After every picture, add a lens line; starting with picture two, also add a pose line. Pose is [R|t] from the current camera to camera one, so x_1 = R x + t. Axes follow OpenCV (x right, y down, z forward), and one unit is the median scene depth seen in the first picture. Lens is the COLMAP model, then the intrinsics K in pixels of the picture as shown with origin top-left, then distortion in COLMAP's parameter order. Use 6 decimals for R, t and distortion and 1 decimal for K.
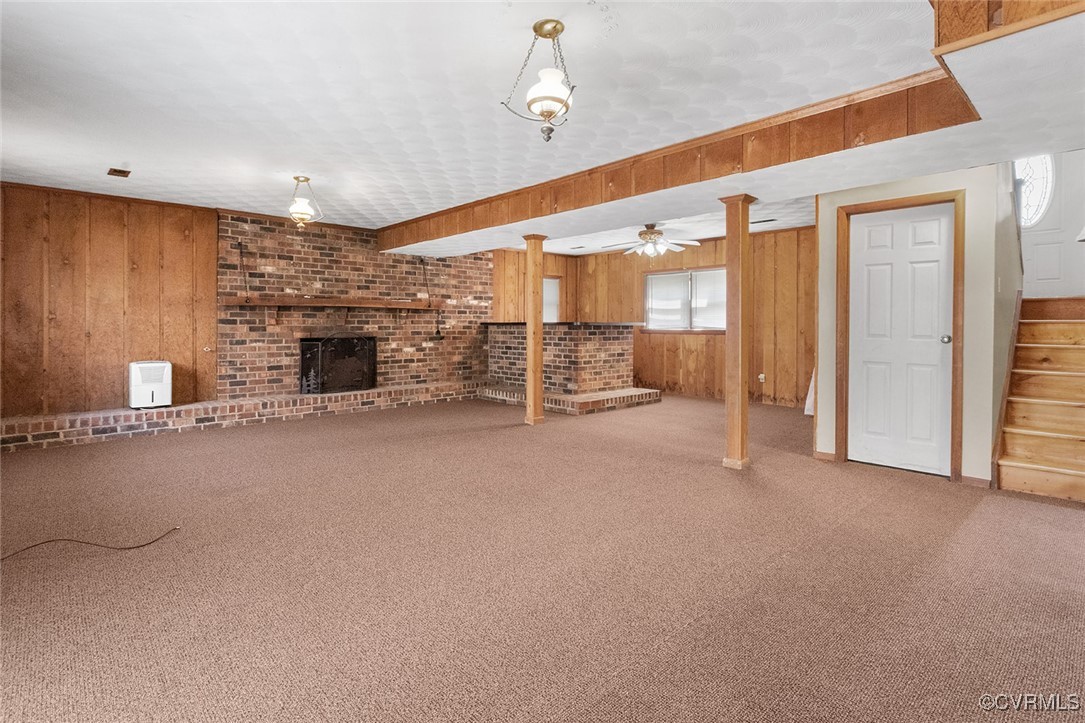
lens RADIAL K [[550.5, 0, 542.7], [0, 550.5, 324.6], [0, 0, 1]] dist [-0.001349, 0.000319]
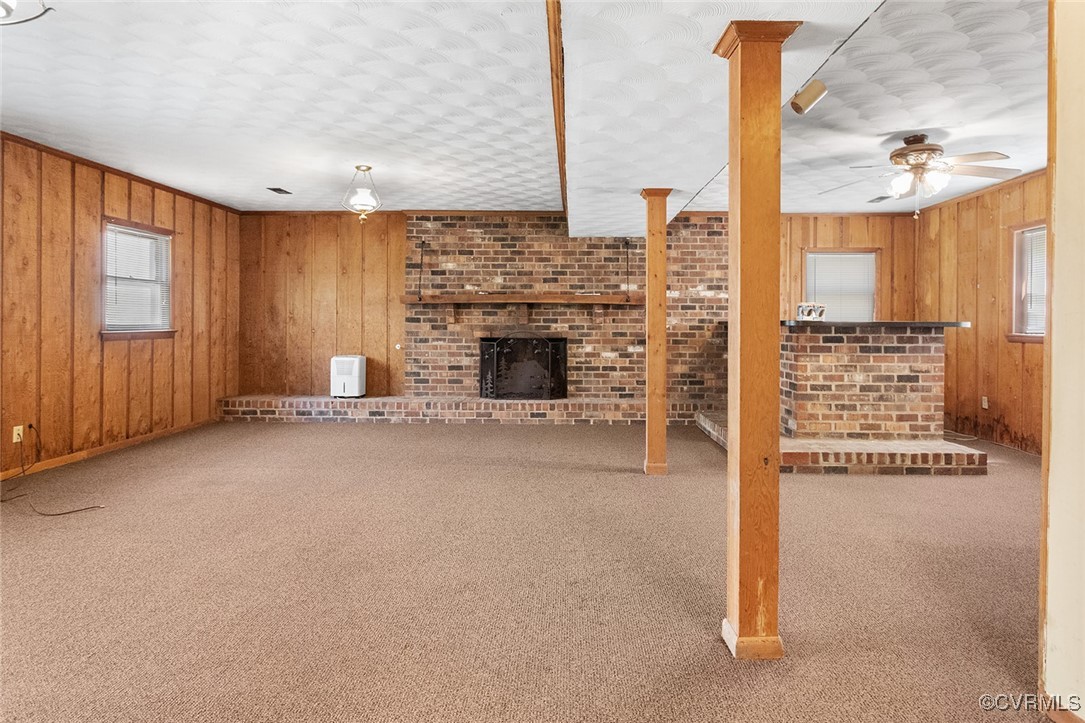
lens RADIAL K [[612.1, 0, 545.7], [0, 612.1, 319.6], [0, 0, 1]] dist [-0.003510, 0.000736]
pose [[0.707779, -0.000866, -0.706434, 0.337927], [-0.004839, 0.999970, -0.006075, -0.000125], [0.706417, 0.007718, 0.707753, 0.310622]]
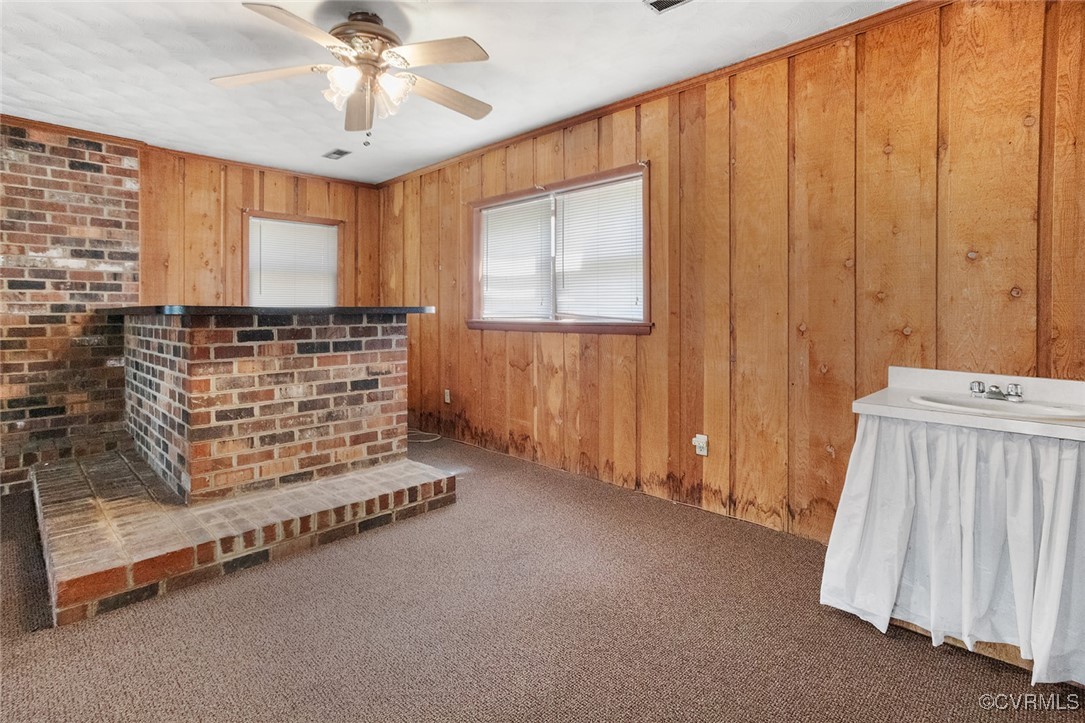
lens RADIAL K [[540.6, 0, 542.2], [0, 540.6, 310.8], [0, 0, 1]] dist [-0.025107, 0.037662]
pose [[0.999430, -0.005694, 0.033282, 0.275111], [0.005666, 0.999984, 0.000941, -0.000223], [-0.033286, -0.000752, 0.999446, 0.622681]]
